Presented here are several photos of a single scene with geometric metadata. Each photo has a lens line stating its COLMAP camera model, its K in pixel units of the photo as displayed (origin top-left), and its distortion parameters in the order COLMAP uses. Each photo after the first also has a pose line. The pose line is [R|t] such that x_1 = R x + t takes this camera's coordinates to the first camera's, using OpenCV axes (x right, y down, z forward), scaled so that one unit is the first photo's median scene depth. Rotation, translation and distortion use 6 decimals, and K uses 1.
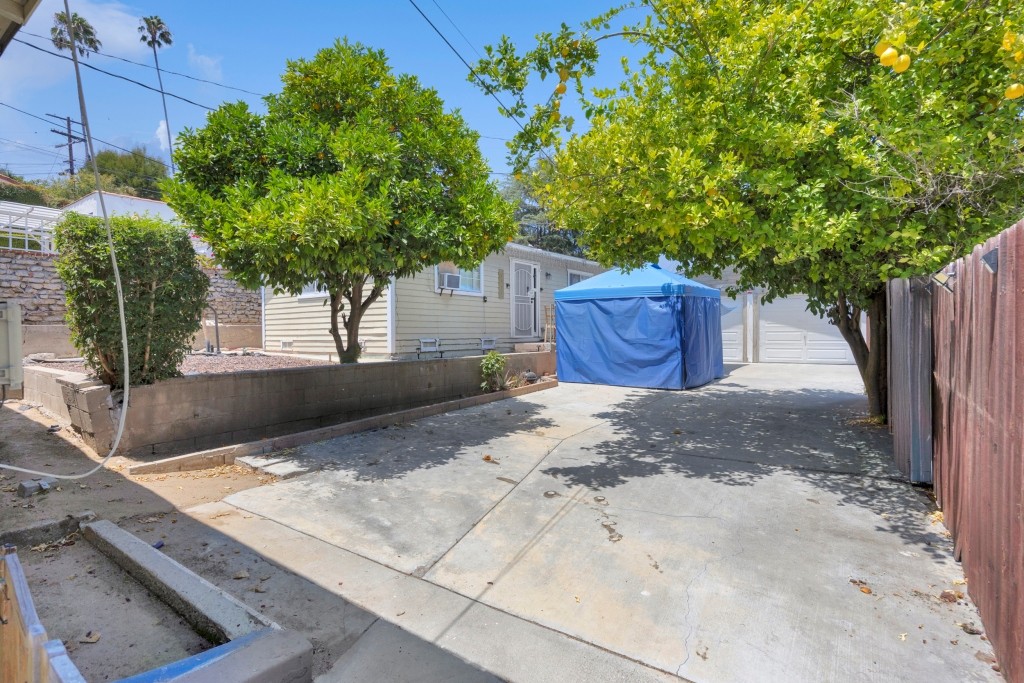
lens RADIAL K [[480.7, 0, 508.8], [0, 480.7, 339.8], [0, 0, 1]] dist [-0.003639, -0.000569]
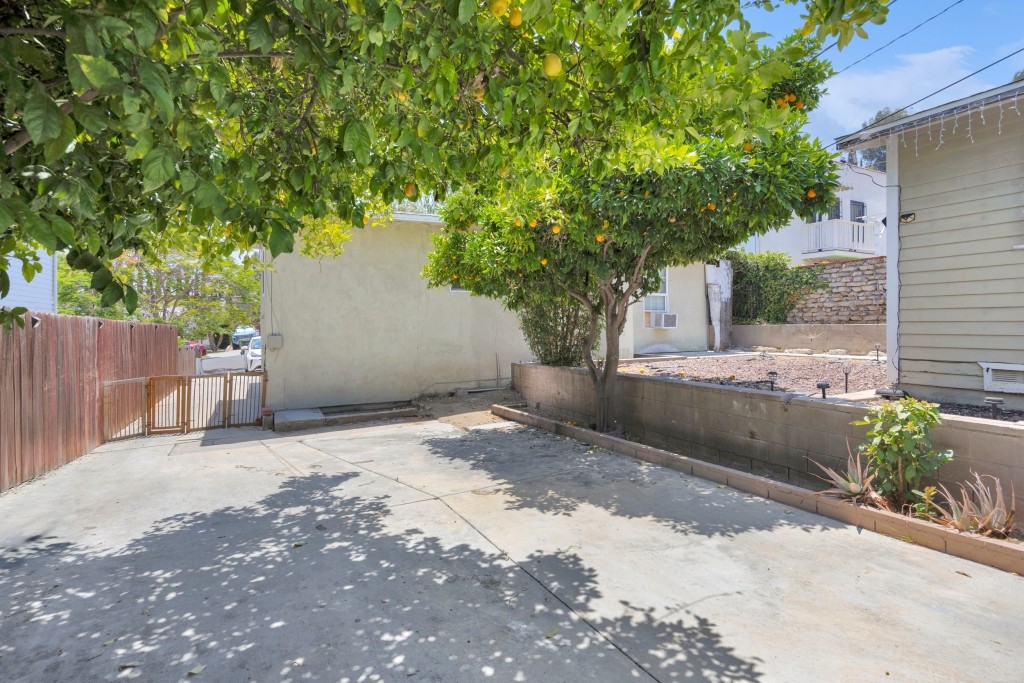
lens RADIAL K [[480.7, 0, 508.0], [0, 480.7, 334.8], [0, 0, 1]] dist [-0.003639, -0.000569]
pose [[-0.436983, 0.025525, -0.899107, 0.959996], [-0.003546, 0.999541, 0.030100, -0.089699], [0.899463, 0.016342, -0.436692, 1.869299]]
